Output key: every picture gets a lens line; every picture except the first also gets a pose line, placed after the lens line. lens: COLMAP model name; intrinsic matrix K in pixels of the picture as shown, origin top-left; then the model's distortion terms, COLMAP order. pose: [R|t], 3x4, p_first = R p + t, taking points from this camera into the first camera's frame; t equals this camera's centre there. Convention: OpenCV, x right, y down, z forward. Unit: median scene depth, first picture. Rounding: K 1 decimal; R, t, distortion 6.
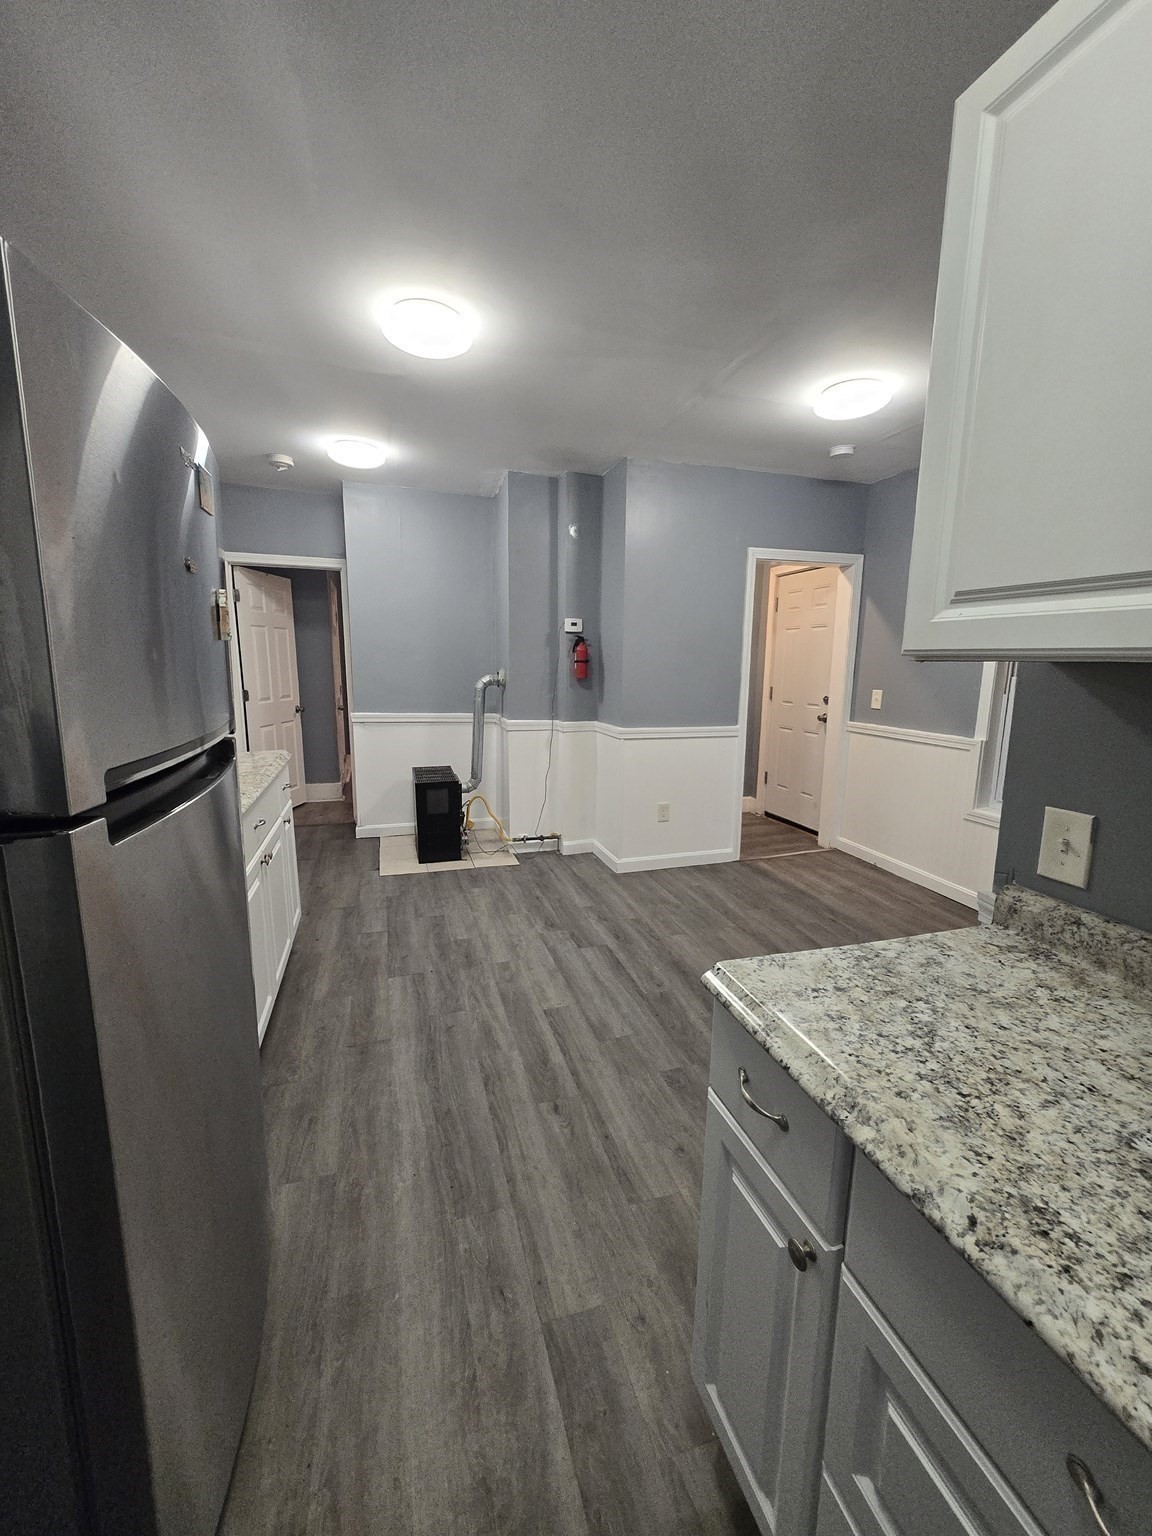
lens RADIAL K [[616.8, 0, 576.0], [0, 616.8, 768.0], [0, 0, 1]] dist [0.000613, -0.000062]
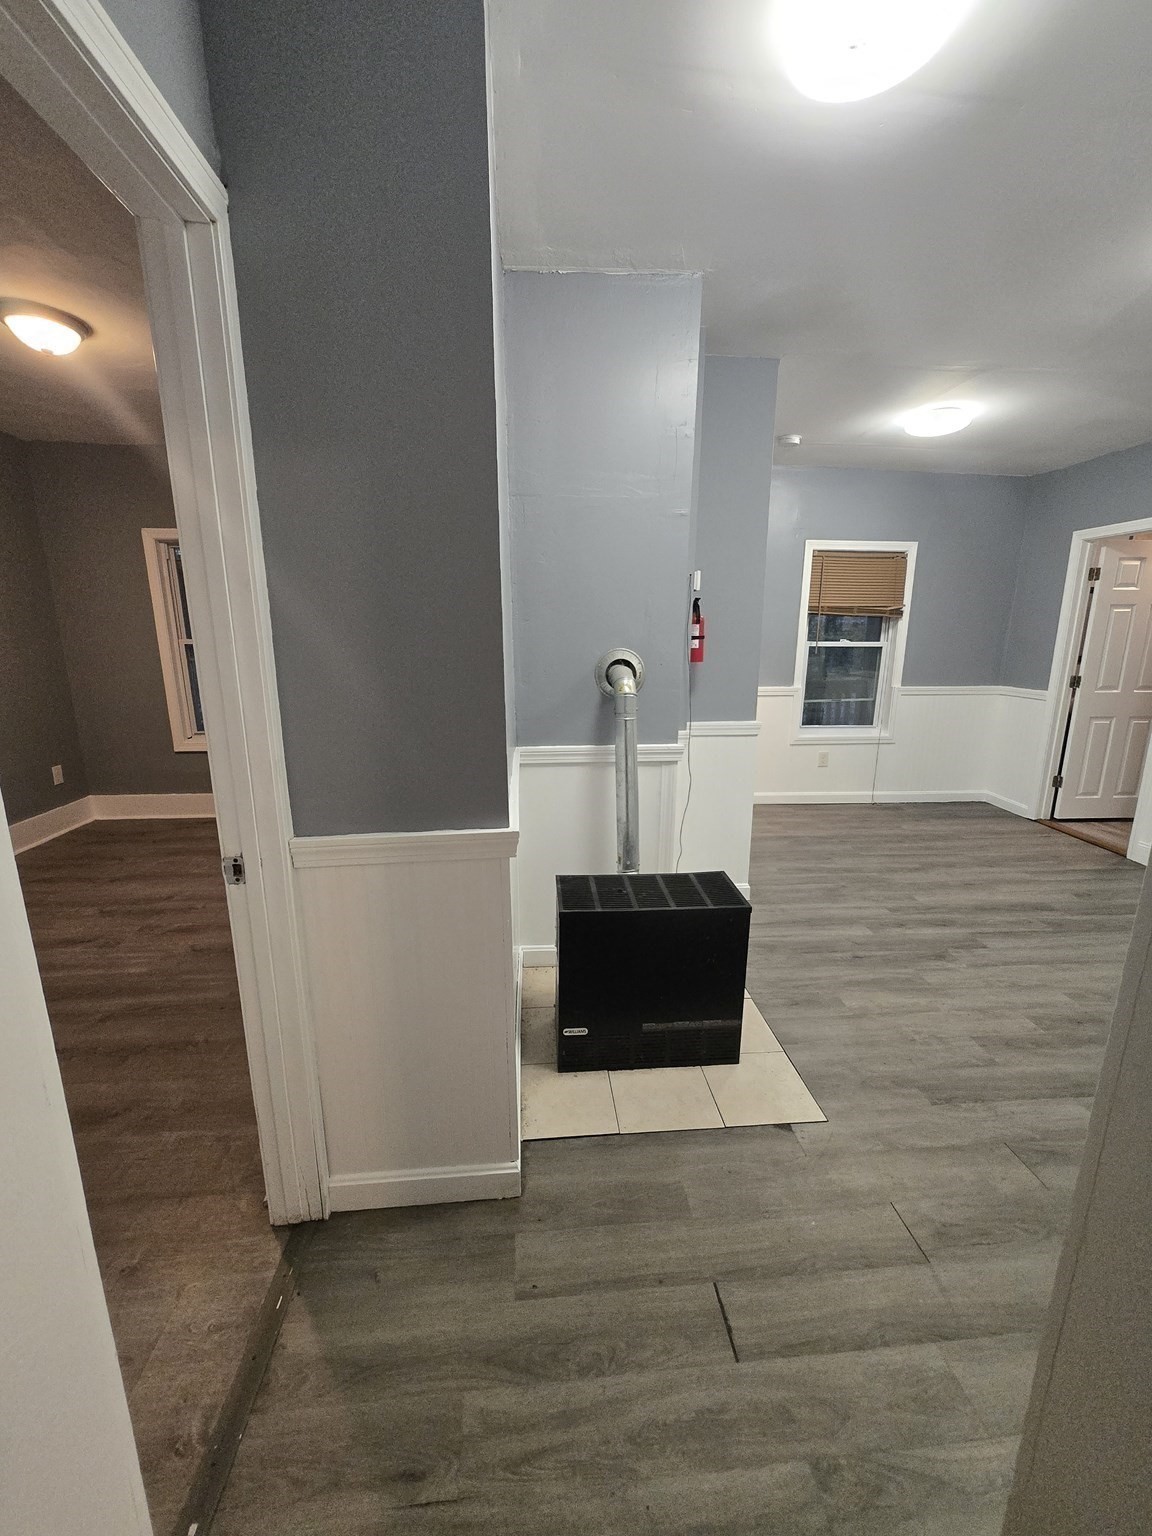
lens RADIAL K [[616.8, 0, 576.0], [0, 616.8, 768.0], [0, 0, 1]] dist [0.000613, -0.000062]
pose [[0.210672, -0.224783, 0.951362, -0.853823], [0.170674, 0.966714, 0.190616, -0.226187], [-0.962542, 0.122216, 0.242024, 1.210340]]
